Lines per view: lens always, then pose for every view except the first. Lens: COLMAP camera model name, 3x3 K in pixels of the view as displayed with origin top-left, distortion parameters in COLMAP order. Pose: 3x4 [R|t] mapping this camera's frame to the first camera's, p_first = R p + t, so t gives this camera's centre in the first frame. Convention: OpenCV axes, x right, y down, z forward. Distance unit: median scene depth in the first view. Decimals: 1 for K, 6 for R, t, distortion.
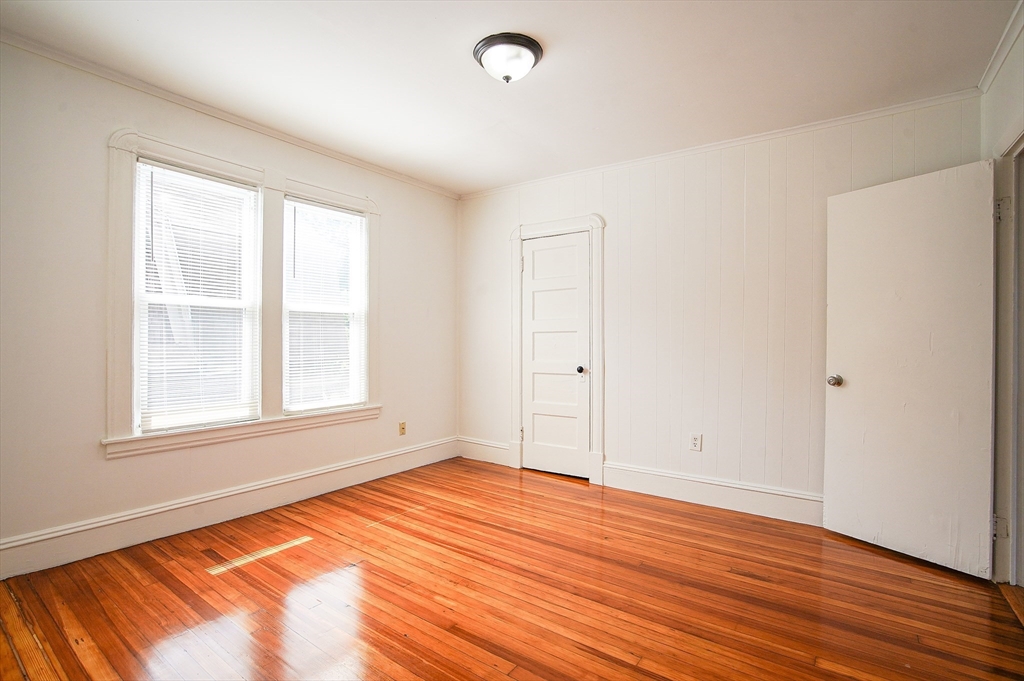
lens RADIAL K [[481.7, 0, 508.8], [0, 481.7, 334.1], [0, 0, 1]] dist [-0.059069, 0.022148]
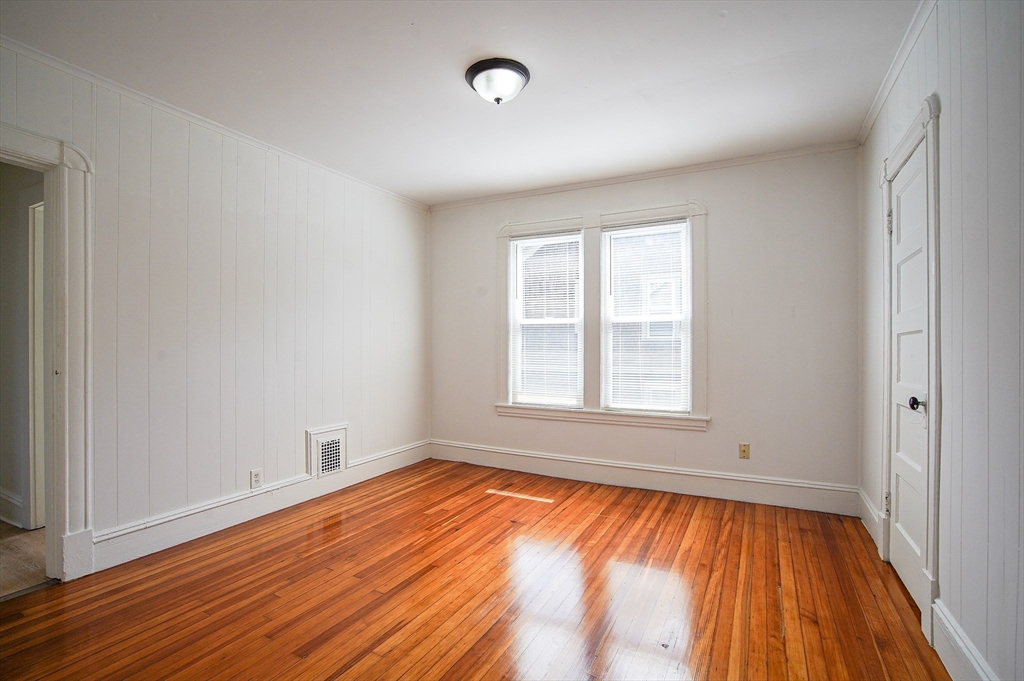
lens RADIAL K [[481.7, 0, 508.8], [0, 481.7, 334.1], [0, 0, 1]] dist [-0.059069, 0.022148]
pose [[0.135140, -0.032049, -0.990308, 0.710737], [0.006167, 0.999485, -0.031504, 0.015400], [0.990807, -0.001850, 0.135268, 0.594120]]
